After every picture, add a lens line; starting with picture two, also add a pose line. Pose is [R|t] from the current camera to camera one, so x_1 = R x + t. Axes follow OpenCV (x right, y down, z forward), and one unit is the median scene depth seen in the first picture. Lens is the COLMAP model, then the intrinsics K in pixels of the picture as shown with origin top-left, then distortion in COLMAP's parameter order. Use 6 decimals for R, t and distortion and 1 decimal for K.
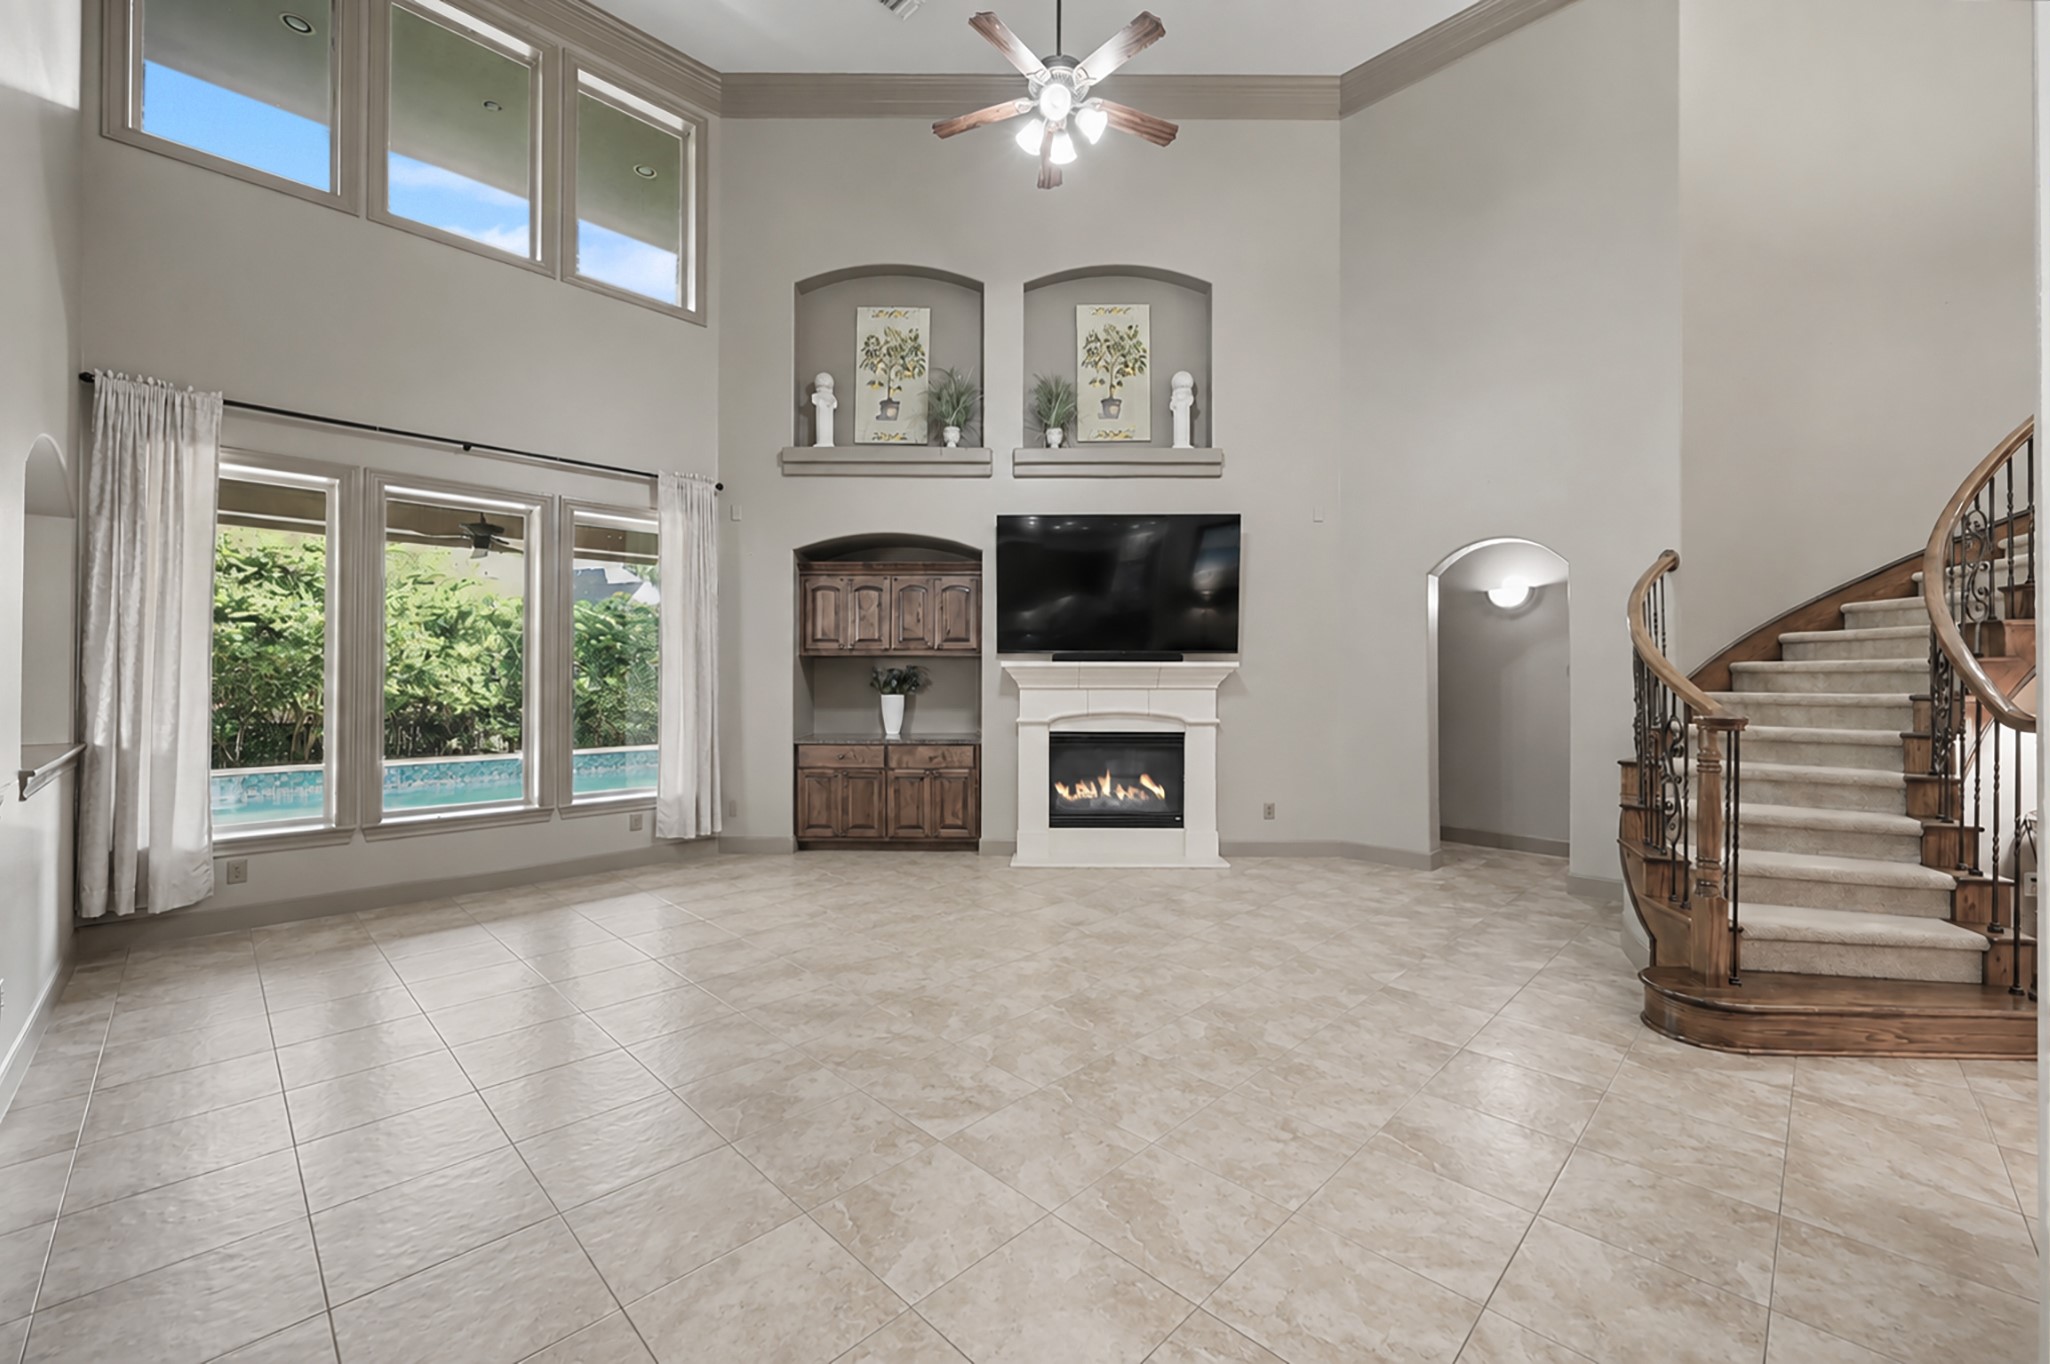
lens RADIAL K [[823.0, 0, 1029.5], [0, 823.0, 670.5], [0, 0, 1]] dist [-0.003615, -0.000027]
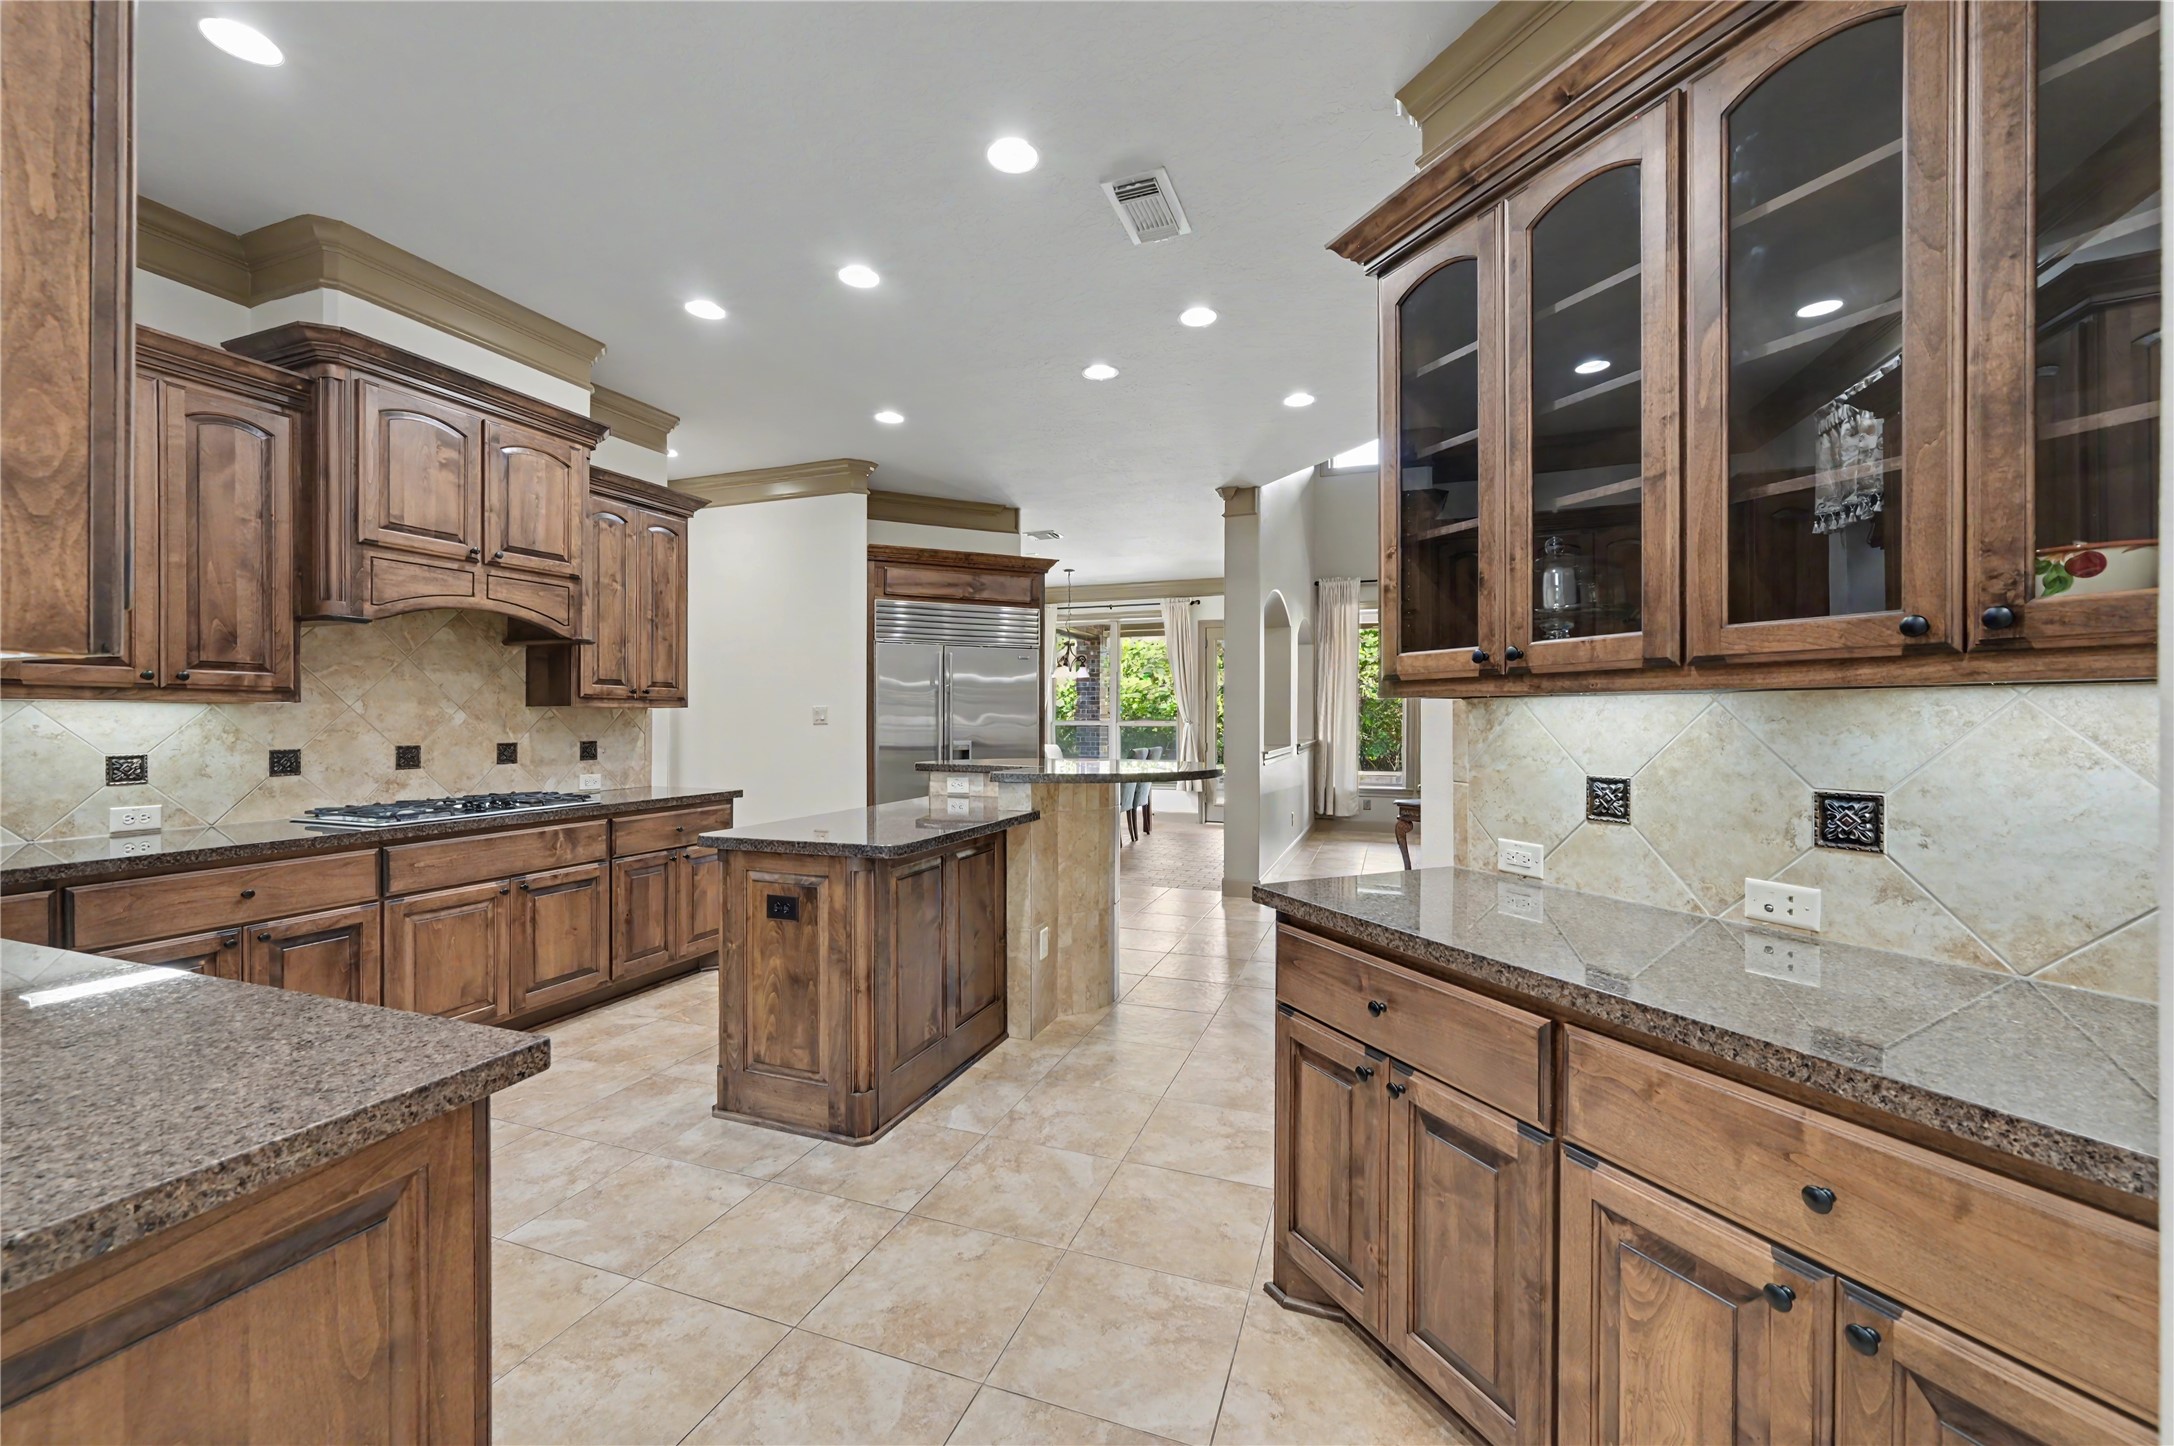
lens RADIAL K [[872.8, 0, 1094.4], [0, 872.8, 724.8], [0, 0, 1]] dist [-0.003615, -0.000027]
pose [[0.425127, 0.003769, -0.905126, 0.504375], [0.005309, 0.999964, 0.006657, 0.016912], [0.905118, -0.007636, 0.425092, -0.385115]]
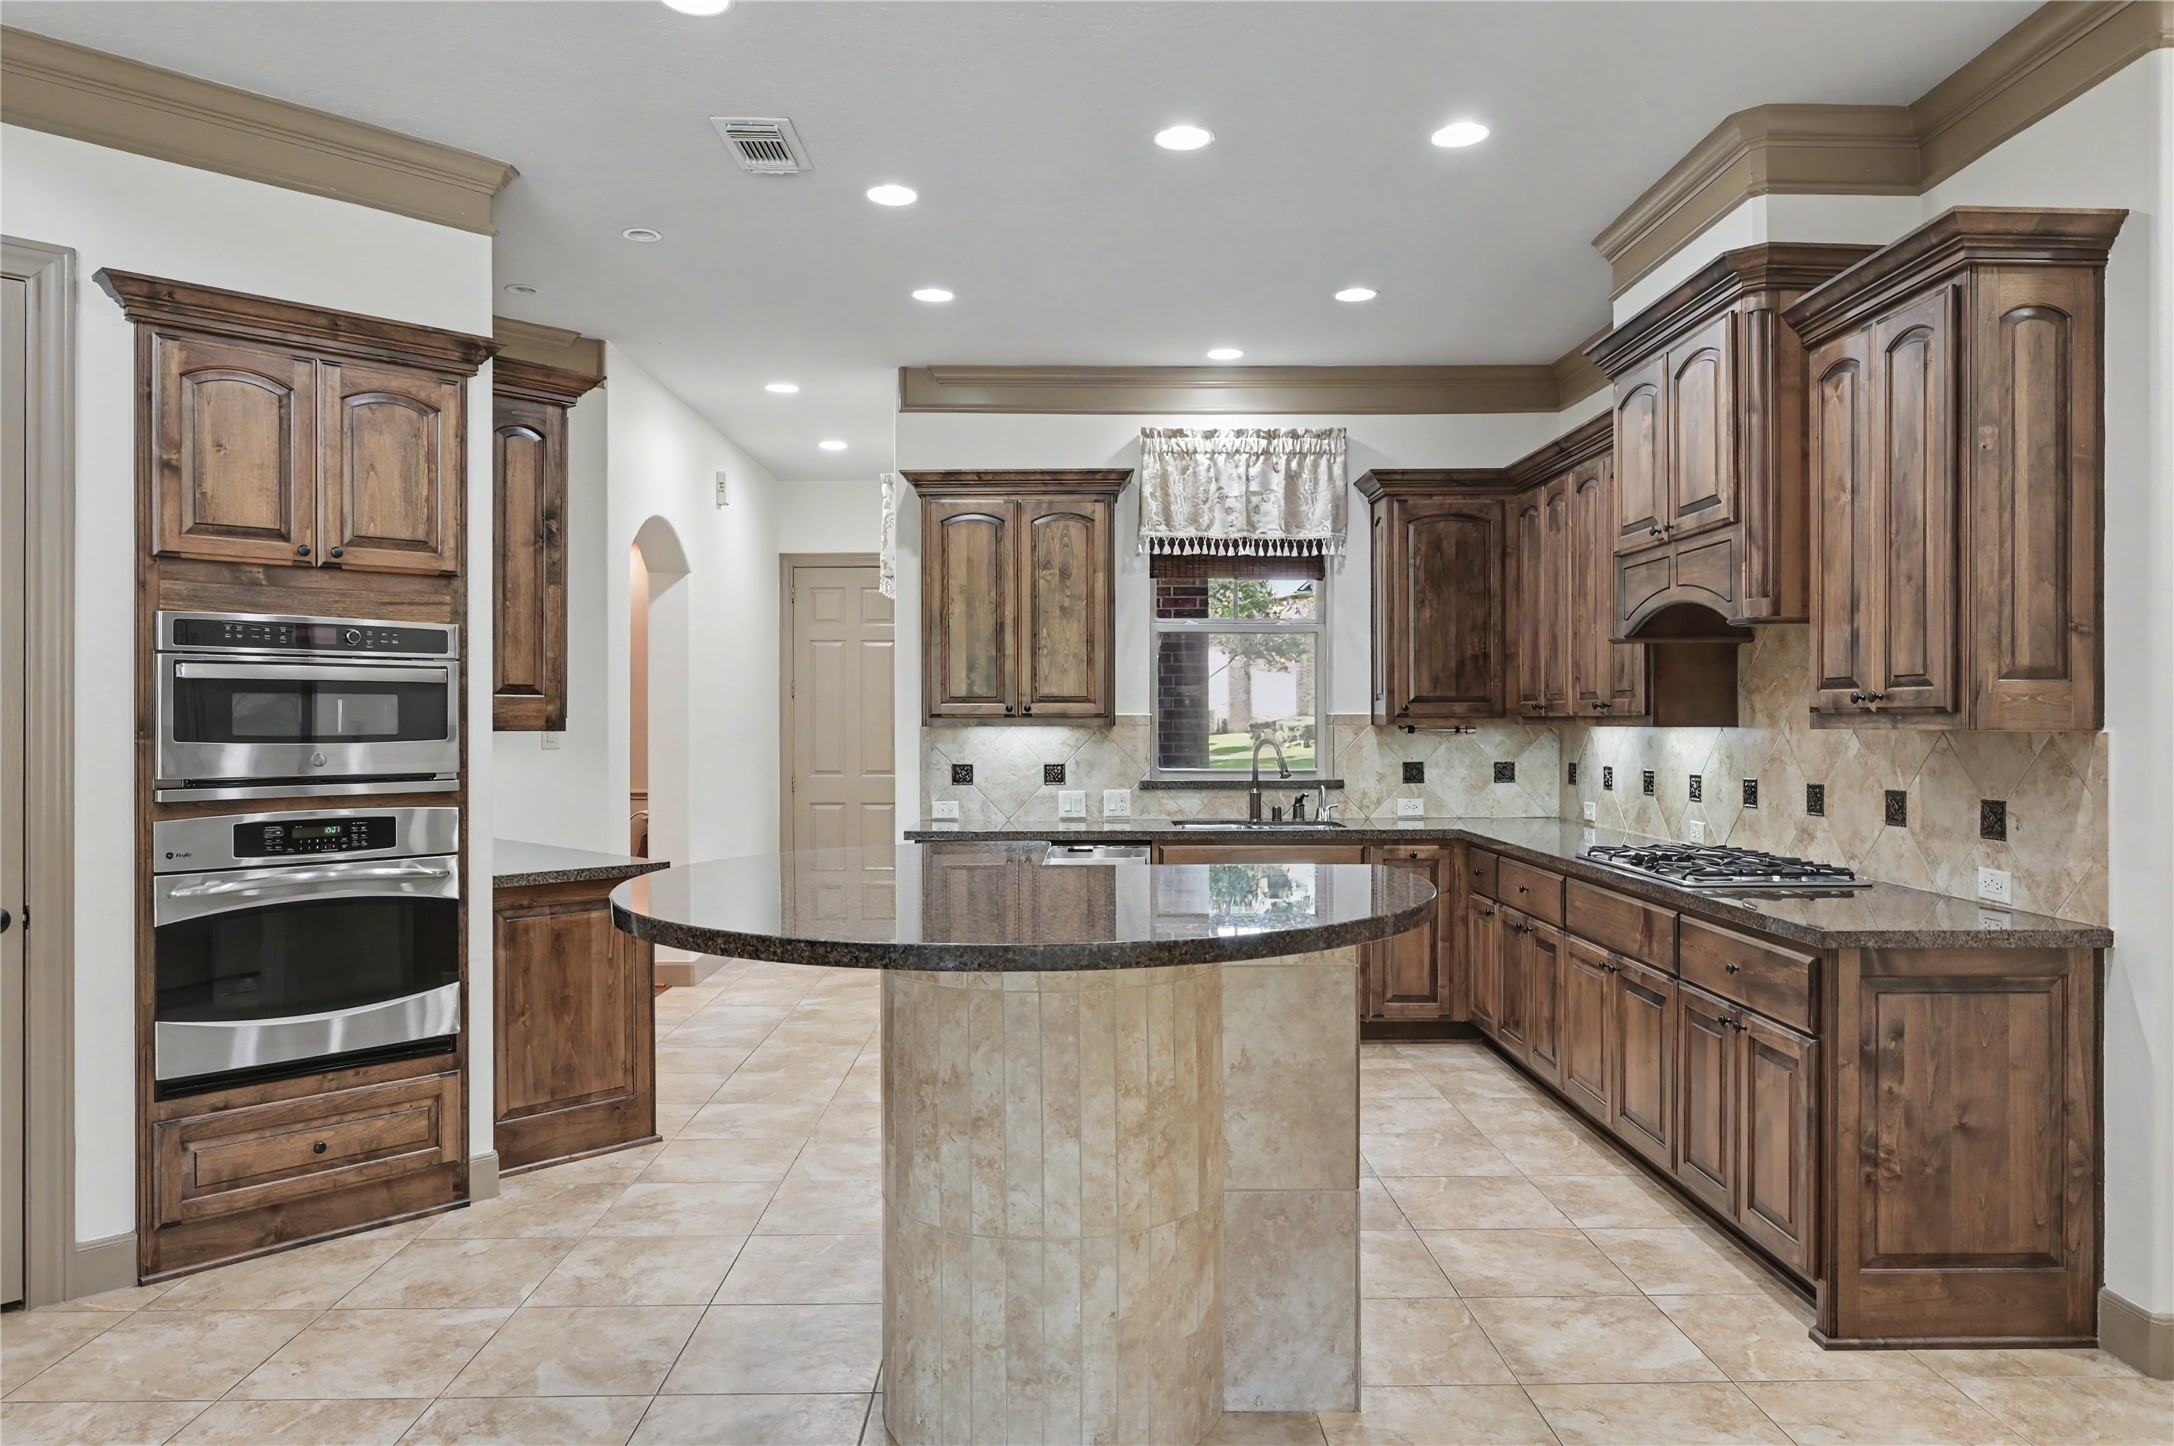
lens RADIAL K [[1411.1, 0, 1085.8], [0, 1411.1, 723.2], [0, 0, 1]] dist [-0.004550, 0.002450]
pose [[-0.718580, -0.005078, 0.695426, -0.403704], [-0.005033, 0.999985, 0.002101, 0.003745], [-0.695426, -0.001990, -0.718595, 0.165419]]
